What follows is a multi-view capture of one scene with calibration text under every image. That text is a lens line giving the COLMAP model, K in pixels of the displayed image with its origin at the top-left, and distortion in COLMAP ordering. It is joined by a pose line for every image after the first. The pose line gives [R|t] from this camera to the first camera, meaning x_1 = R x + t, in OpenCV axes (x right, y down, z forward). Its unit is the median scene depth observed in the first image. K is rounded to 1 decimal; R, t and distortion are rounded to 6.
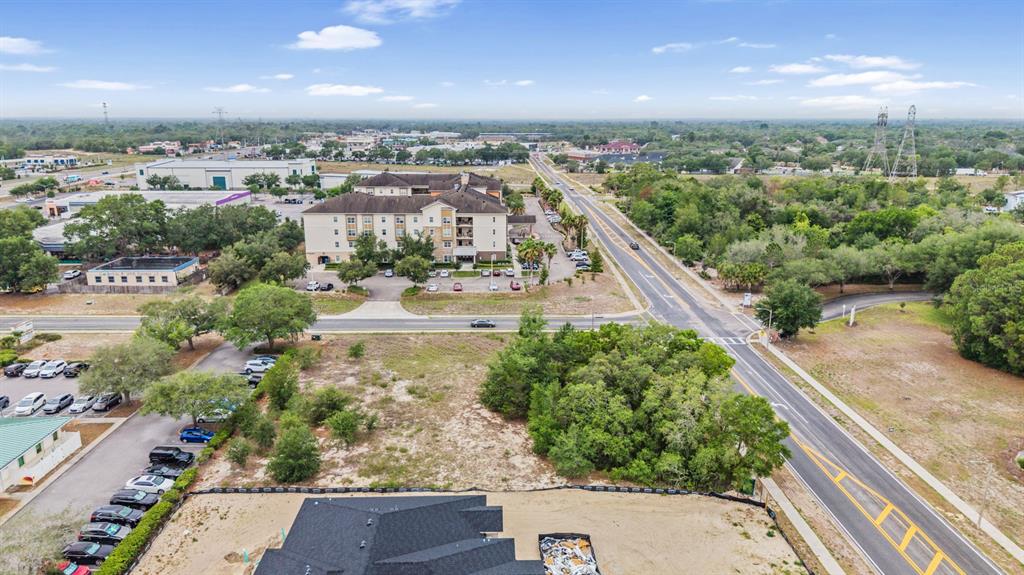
lens RADIAL K [[681.3, 0, 512.0], [0, 681.3, 287.5], [0, 0, 1]] dist [0.040132, -0.043809]
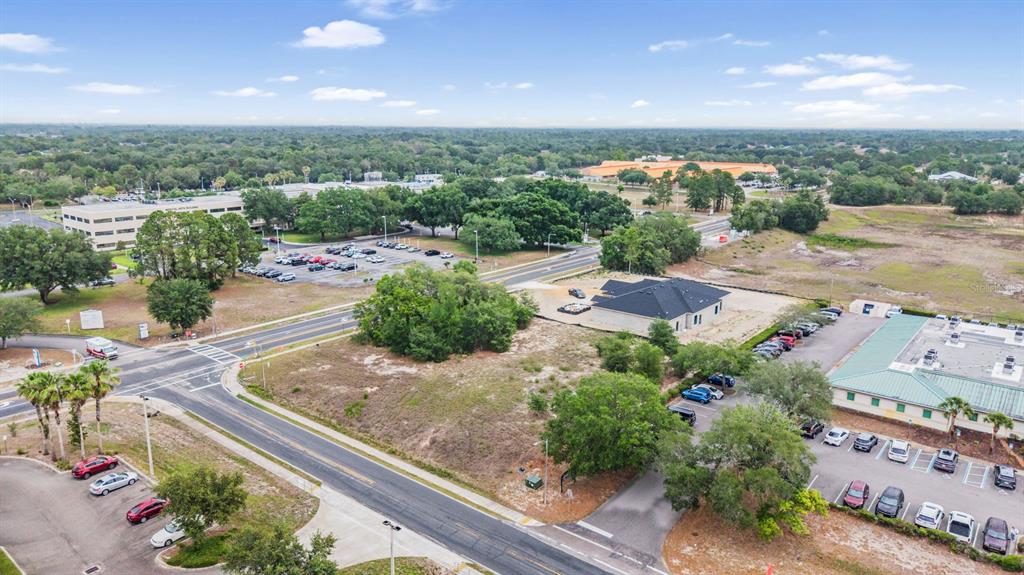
lens RADIAL K [[681.3, 0, 512.0], [0, 681.3, 287.5], [0, 0, 1]] dist [0.040132, -0.043809]
pose [[-0.755489, -0.156305, 0.636243, -0.756725], [0.151618, 0.903051, 0.401885, -0.399158], [-0.637377, 0.400085, -0.658546, 1.611434]]
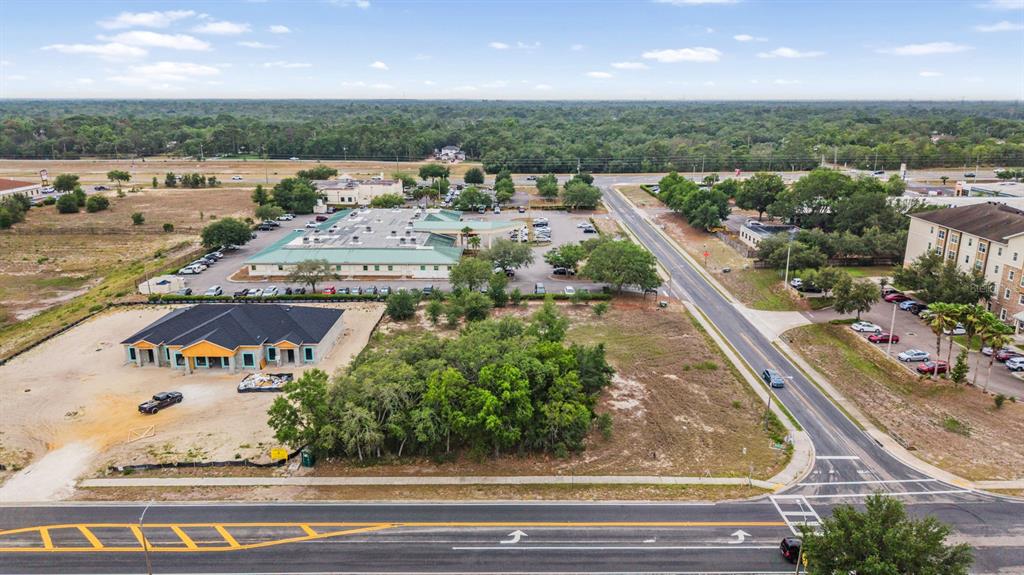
lens RADIAL K [[684.6, 0, 512.0], [0, 684.6, 287.5], [0, 0, 1]] dist [0.015799, -0.001298]
pose [[-0.030631, 0.264379, -0.963932, 0.912960], [-0.243941, 0.933246, 0.263714, -0.216058], [0.969306, 0.243221, 0.035906, 0.864049]]
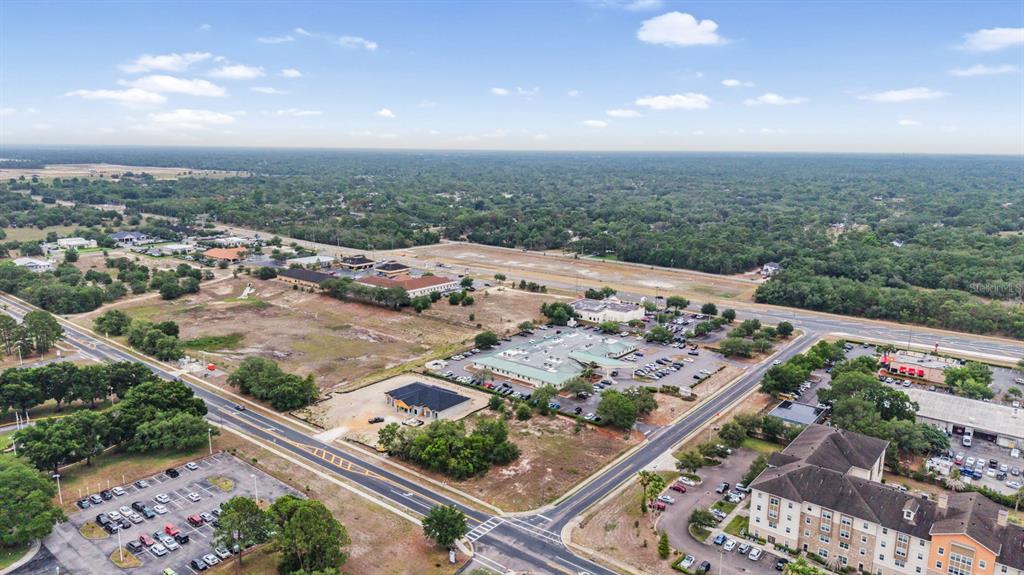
lens RADIAL K [[681.3, 0, 512.0], [0, 681.3, 287.5], [0, 0, 1]] dist [0.055161, -0.084126]
pose [[-0.654386, 0.145605, -0.742010, 1.503119], [-0.193052, 0.916596, 0.350119, -1.080658], [0.731102, 0.372359, -0.571698, 2.023745]]
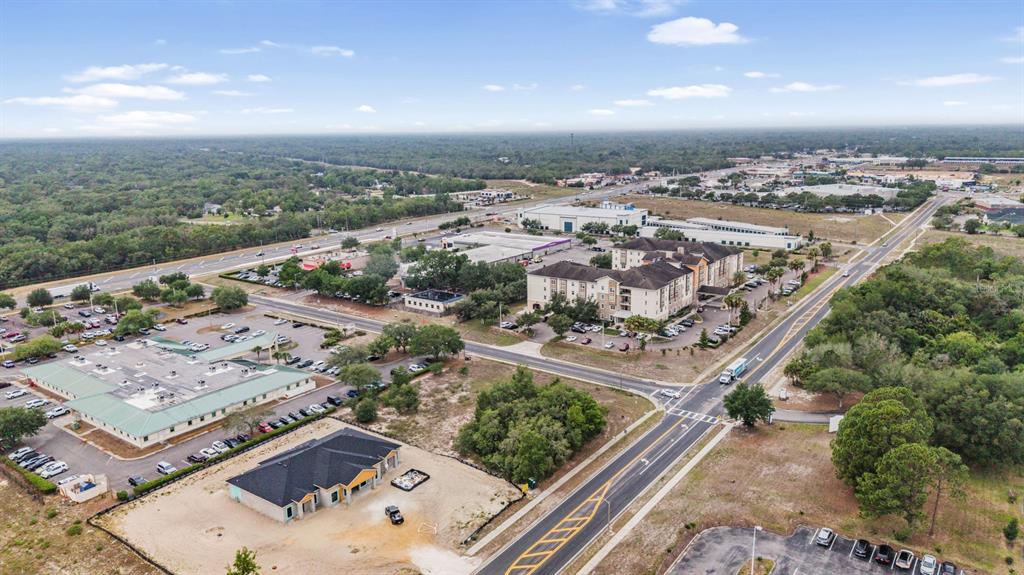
lens RADIAL K [[705.7, 0, 513.0], [0, 705.7, 273.3], [0, 0, 1]] dist [0.076924, -0.095155]
pose [[0.792705, 0.108139, -0.599937, 0.981193], [-0.131347, 0.991323, 0.005135, -0.188977], [0.595287, 0.074730, 0.800031, -0.402539]]
